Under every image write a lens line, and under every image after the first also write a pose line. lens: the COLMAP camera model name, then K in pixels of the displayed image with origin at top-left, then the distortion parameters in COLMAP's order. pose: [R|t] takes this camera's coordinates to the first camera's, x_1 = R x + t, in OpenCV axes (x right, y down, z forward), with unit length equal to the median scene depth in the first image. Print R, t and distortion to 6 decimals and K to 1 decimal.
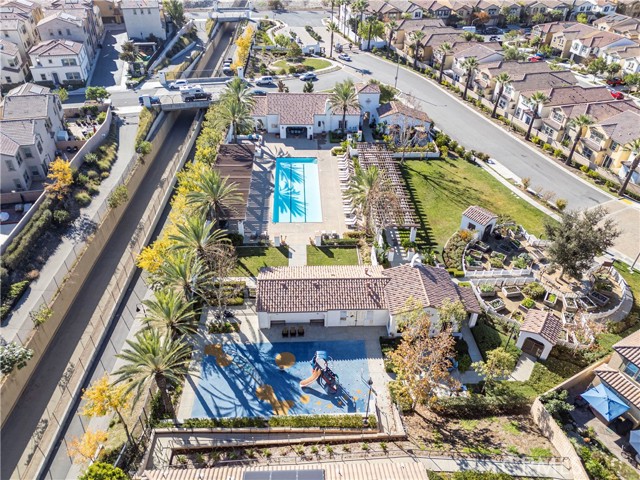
lens RADIAL K [[467.9, 0, 320.0], [0, 467.9, 240.0], [0, 0, 1]] dist [0.080060, -0.072622]
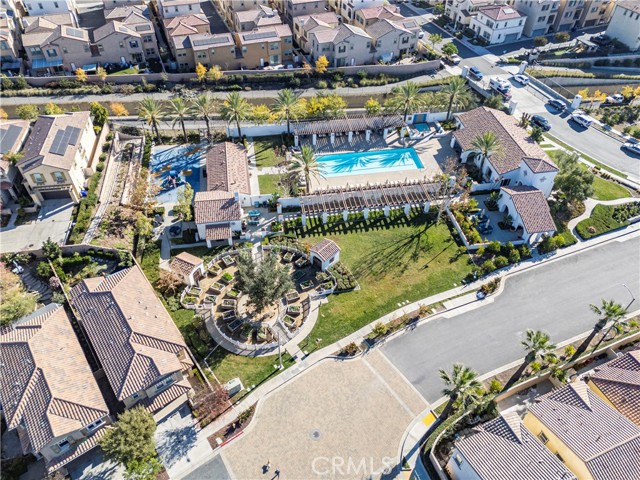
lens RADIAL K [[467.9, 0, 320.0], [0, 467.9, 240.0], [0, 0, 1]] dist [0.080060, -0.072622]
pose [[0.123897, 0.684933, -0.717995, 0.745613], [-0.612411, 0.622109, 0.487785, -0.397653], [0.780771, 0.379273, 0.496537, 0.298909]]
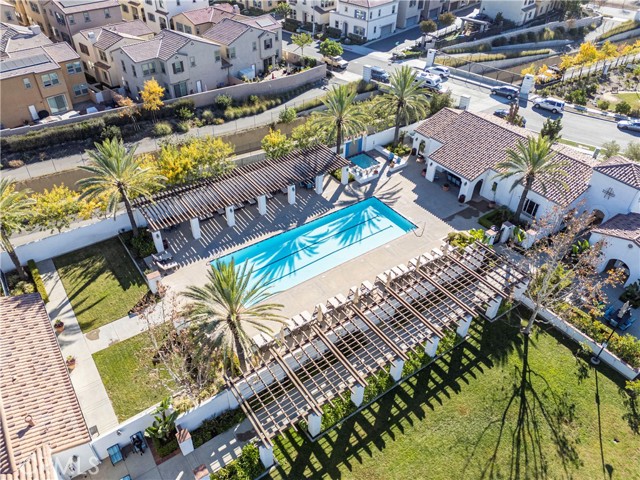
lens RADIAL K [[467.9, 0, 320.0], [0, 467.9, 240.0], [0, 0, 1]] dist [0.080060, -0.072622]
pose [[0.541204, 0.518240, -0.662212, 0.280860], [-0.515321, 0.826710, 0.225820, -0.203752], [0.664486, 0.219037, 0.714479, 0.444255]]
